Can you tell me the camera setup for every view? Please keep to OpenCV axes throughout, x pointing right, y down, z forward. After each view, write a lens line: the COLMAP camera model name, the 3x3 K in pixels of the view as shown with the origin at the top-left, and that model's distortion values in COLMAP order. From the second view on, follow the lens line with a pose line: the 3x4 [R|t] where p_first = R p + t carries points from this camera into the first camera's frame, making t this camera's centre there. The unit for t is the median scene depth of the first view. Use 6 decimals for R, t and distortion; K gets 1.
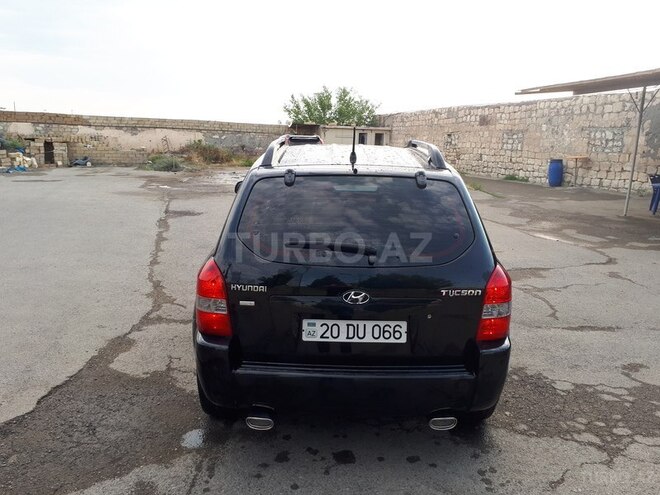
lens RADIAL K [[524.0, 0, 334.8], [0, 524.0, 248.0], [0, 0, 1]] dist [0.052784, -0.090644]
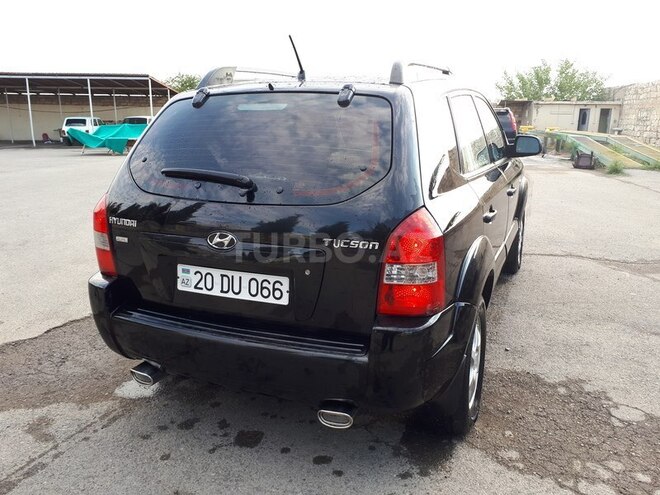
lens RADIAL K [[524.0, 0, 334.8], [0, 524.0, 248.0], [0, 0, 1]] dist [0.052784, -0.090644]
pose [[0.915934, 0.069973, -0.395182, 0.465487], [-0.059908, 0.997489, 0.037770, 0.059478], [0.396832, -0.010920, 0.917826, 0.305289]]
